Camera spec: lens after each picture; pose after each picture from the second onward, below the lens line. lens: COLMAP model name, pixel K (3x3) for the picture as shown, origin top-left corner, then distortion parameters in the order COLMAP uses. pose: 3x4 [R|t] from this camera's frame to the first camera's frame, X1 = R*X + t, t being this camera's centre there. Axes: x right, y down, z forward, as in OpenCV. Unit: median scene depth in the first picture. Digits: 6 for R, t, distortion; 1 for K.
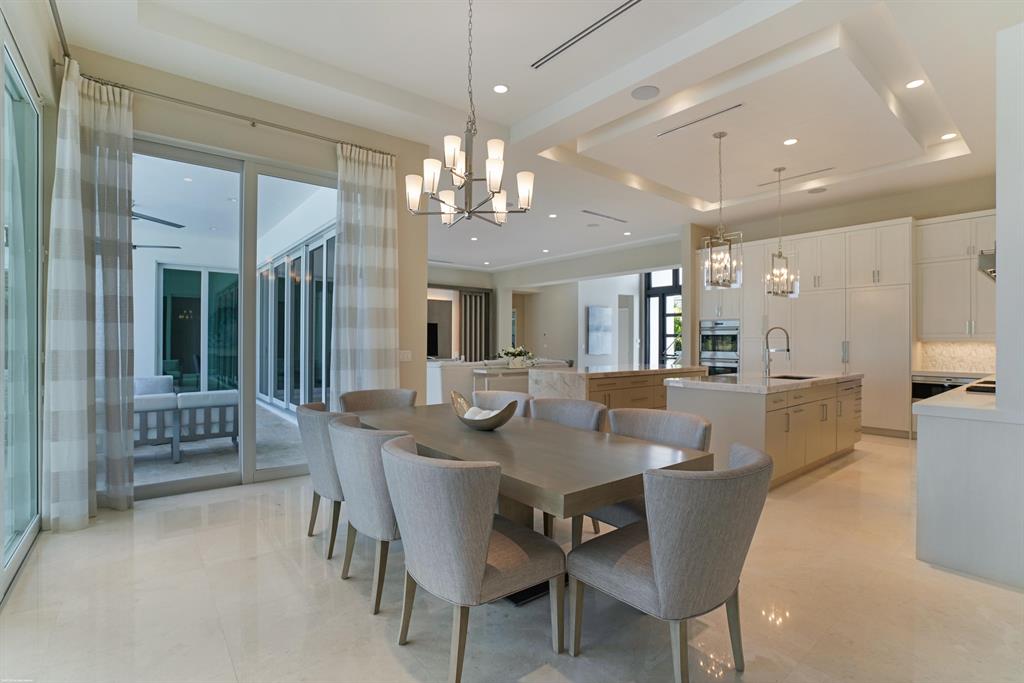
lens RADIAL K [[470.5, 0, 512.0], [0, 470.5, 341.5], [0, 0, 1]] dist [-0.056129, 0.022607]
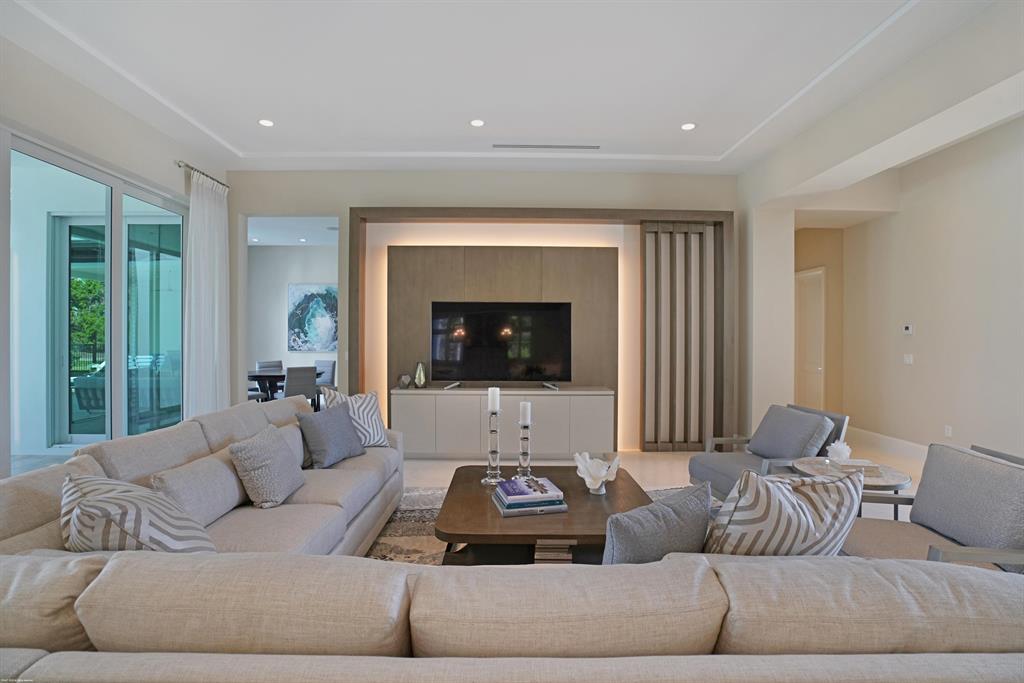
lens RADIAL K [[470.5, 0, 512.0], [0, 470.5, 341.5], [0, 0, 1]] dist [-0.056129, 0.022607]
pose [[0.803169, -0.004584, -0.595733, 0.071895], [0.003151, 0.999989, -0.003445, -0.006217], [0.595742, 0.000890, 0.803175, 1.078454]]
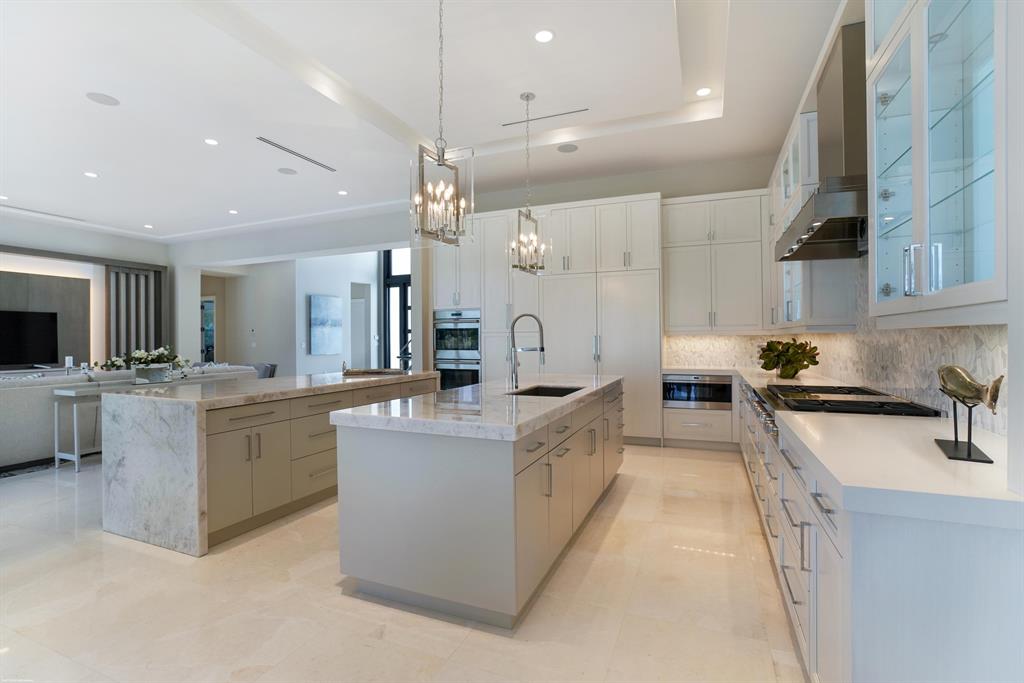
lens RADIAL K [[481.1, 0, 512.0], [0, 481.1, 341.5], [0, 0, 1]] dist [-0.061802, 0.025952]
pose [[0.875666, -0.011798, 0.482773, 0.132338], [0.008912, 0.999926, 0.008271, 0.001366], [-0.482835, -0.002940, 0.875706, 0.242397]]
